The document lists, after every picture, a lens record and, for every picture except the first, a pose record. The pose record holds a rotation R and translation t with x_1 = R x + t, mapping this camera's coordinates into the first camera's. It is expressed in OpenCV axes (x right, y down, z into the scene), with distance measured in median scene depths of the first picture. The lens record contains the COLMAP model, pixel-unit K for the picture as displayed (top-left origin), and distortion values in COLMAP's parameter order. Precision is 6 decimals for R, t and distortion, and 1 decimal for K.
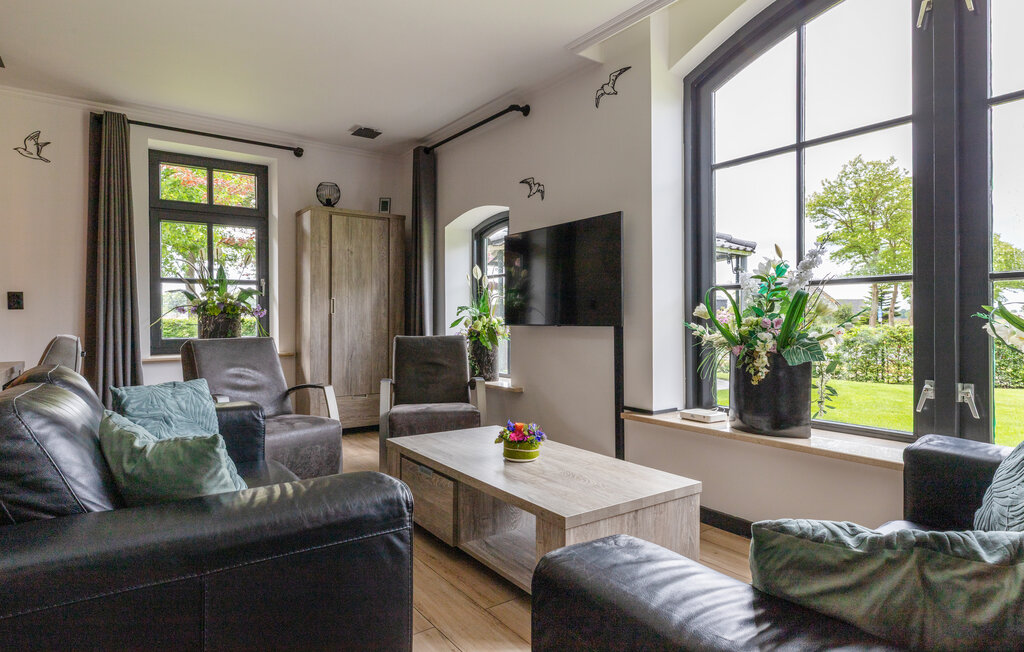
lens RADIAL K [[583.4, 0, 512.0], [0, 583.4, 326.0], [0, 0, 1]] dist [0.001506, 0.000062]
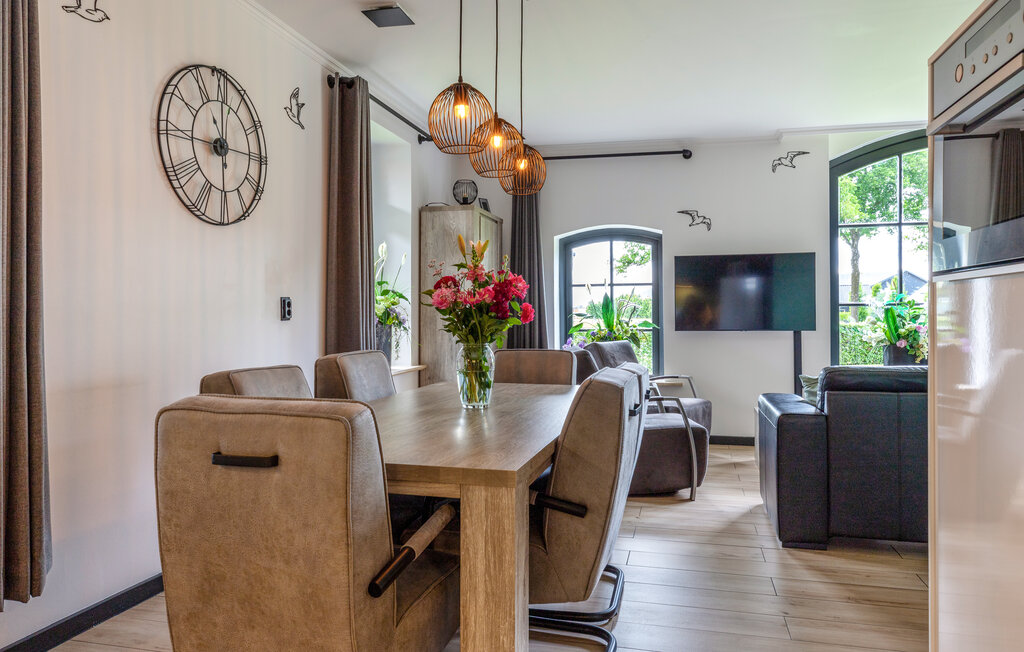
lens RADIAL K [[686.1, 0, 512.0], [0, 686.1, 326.0], [0, 0, 1]] dist [-0.000202, 0.000933]
pose [[0.764832, -0.013884, 0.644080, -1.195567], [0.012192, 0.999901, 0.007077, -0.023313], [-0.644115, 0.002441, 0.764925, 0.130373]]
